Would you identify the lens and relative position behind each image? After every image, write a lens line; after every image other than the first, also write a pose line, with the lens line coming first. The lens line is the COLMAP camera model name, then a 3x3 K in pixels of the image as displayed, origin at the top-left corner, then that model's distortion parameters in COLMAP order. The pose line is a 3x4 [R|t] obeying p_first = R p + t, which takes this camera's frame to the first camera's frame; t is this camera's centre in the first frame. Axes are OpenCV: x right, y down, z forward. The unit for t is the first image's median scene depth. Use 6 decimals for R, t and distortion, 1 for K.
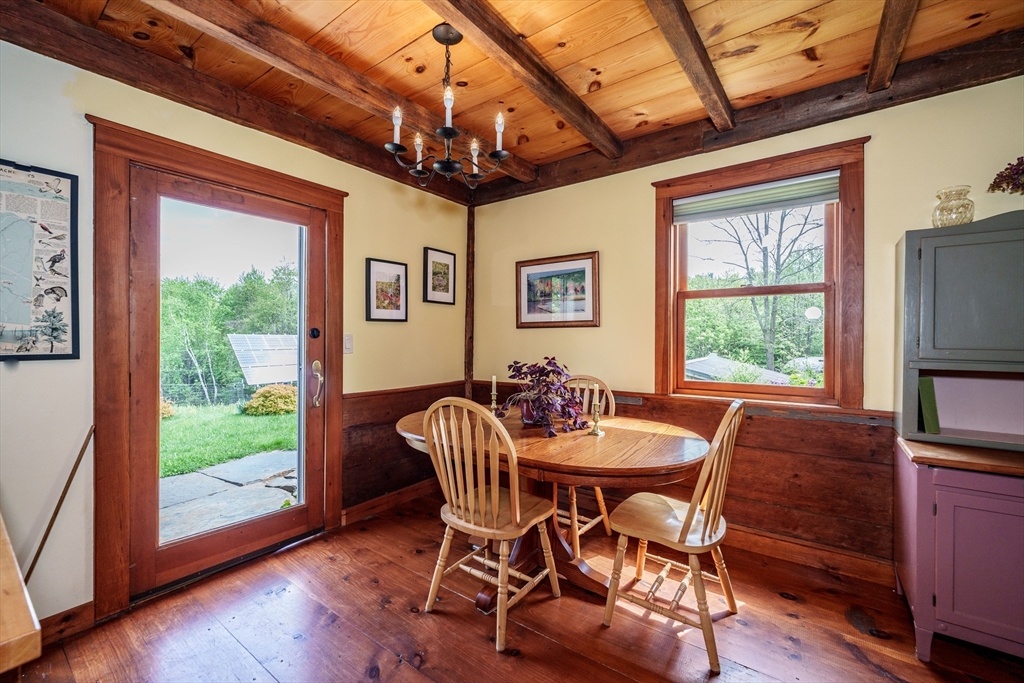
lens RADIAL K [[419.1, 0, 515.6], [0, 419.1, 332.7], [0, 0, 1]] dist [-0.000378, -0.000057]
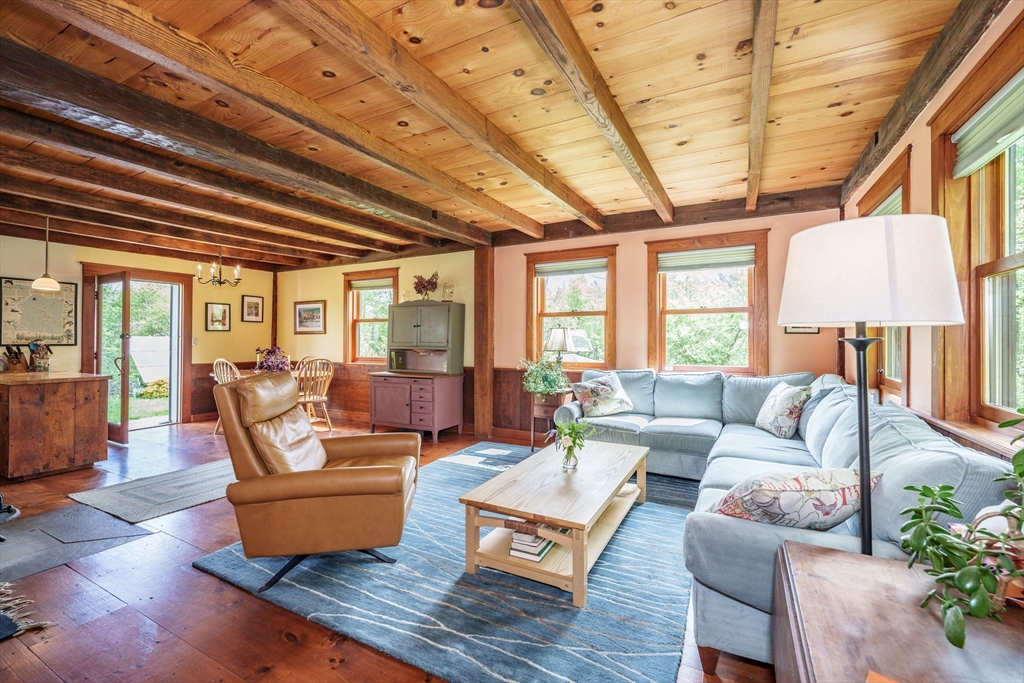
lens RADIAL K [[393.7, 0, 509.9], [0, 393.7, 335.0], [0, 0, 1]] dist [-0.000277, -0.000074]
pose [[0.983875, 0.002805, 0.178838, 0.792113], [-0.002593, 0.999996, -0.001421, -0.008929], [-0.178841, 0.000934, 0.983878, -1.236066]]
